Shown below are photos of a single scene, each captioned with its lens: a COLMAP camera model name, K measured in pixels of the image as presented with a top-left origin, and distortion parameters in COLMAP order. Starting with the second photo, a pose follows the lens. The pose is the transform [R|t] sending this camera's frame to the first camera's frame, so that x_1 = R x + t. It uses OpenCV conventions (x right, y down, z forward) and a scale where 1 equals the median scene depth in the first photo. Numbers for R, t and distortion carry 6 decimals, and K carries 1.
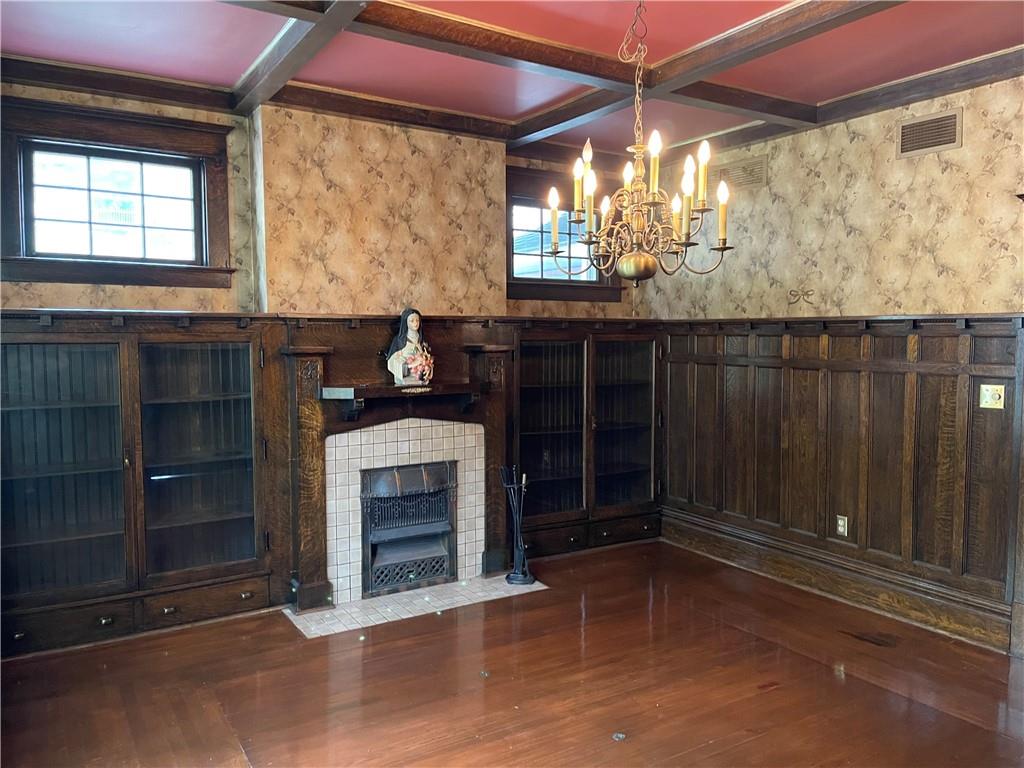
lens RADIAL K [[774.0, 0, 510.6], [0, 774.0, 387.1], [0, 0, 1]] dist [0.053271, -0.011390]
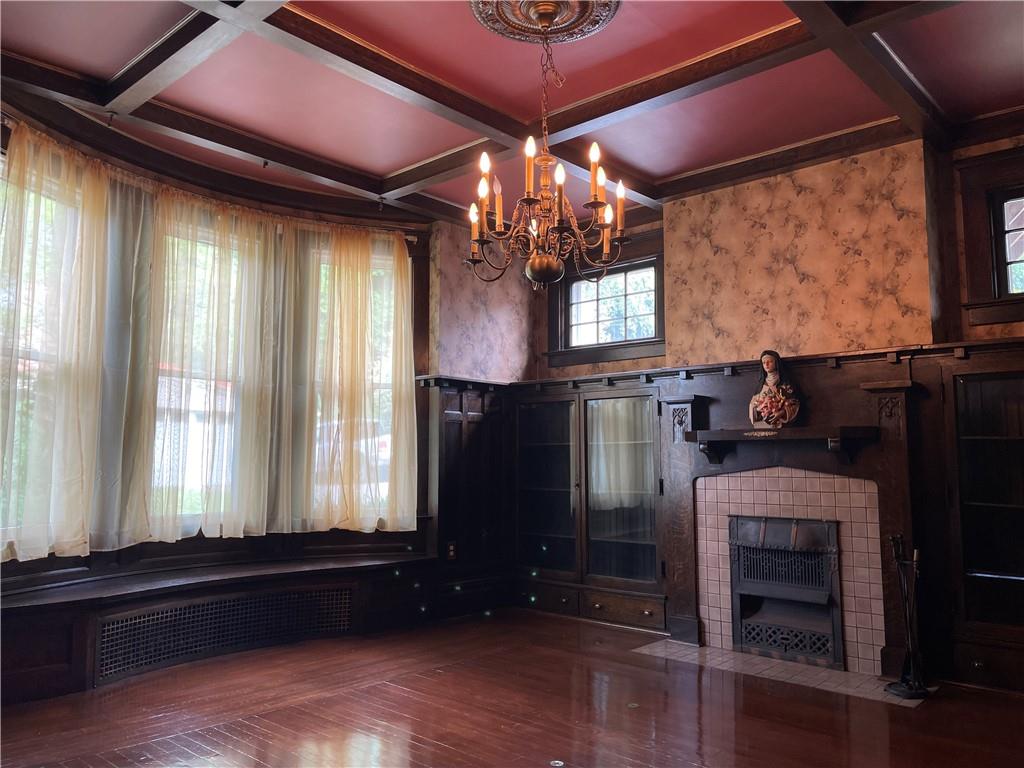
lens RADIAL K [[774.0, 0, 512.1], [0, 774.0, 380.5], [0, 0, 1]] dist [0.053271, -0.011390]
pose [[0.282726, -0.099822, -0.953992, 0.700621], [-0.069187, 0.989857, -0.124079, 0.077731], [0.956702, 0.101084, 0.272952, 0.431139]]
